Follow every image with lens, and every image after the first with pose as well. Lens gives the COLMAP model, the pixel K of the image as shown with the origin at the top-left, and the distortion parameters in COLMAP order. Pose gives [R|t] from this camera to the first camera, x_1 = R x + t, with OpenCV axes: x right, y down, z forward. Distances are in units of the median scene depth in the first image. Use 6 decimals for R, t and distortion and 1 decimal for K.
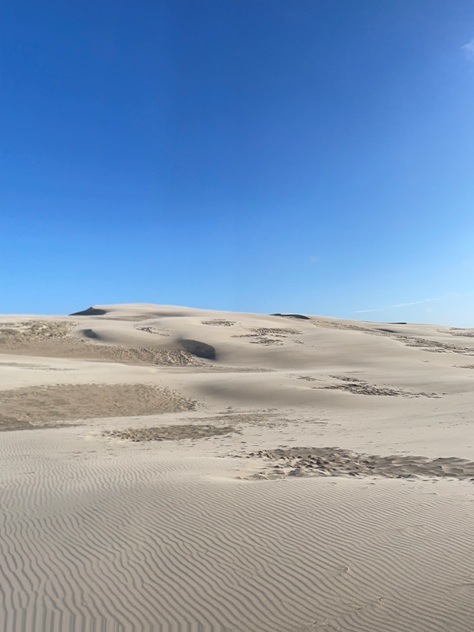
lens RADIAL K [[479.0, 0, 236.9], [0, 479.0, 315.3], [0, 0, 1]] dist [0.056948, 0.001471]
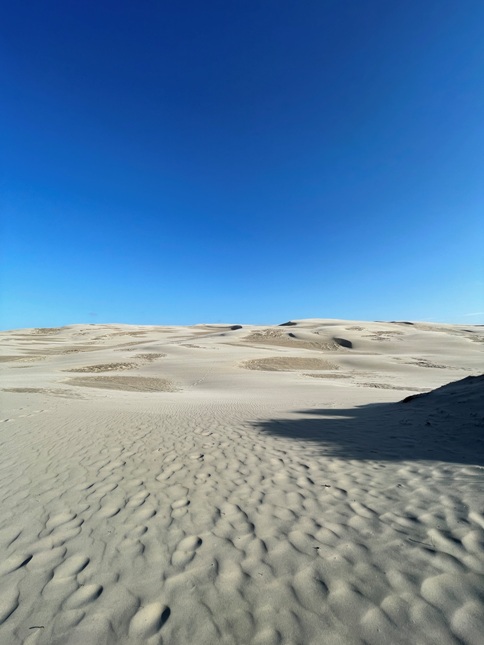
lens RADIAL K [[258.8, 0, 241.7], [0, 258.8, 321.4], [0, 0, 1]] dist [-0.002721, -0.000144]
pose [[0.892346, -0.026392, -0.450580, 0.037238], [0.025850, 0.999639, -0.007358, -0.025398], [0.450612, -0.005082, 0.892706, -0.198532]]
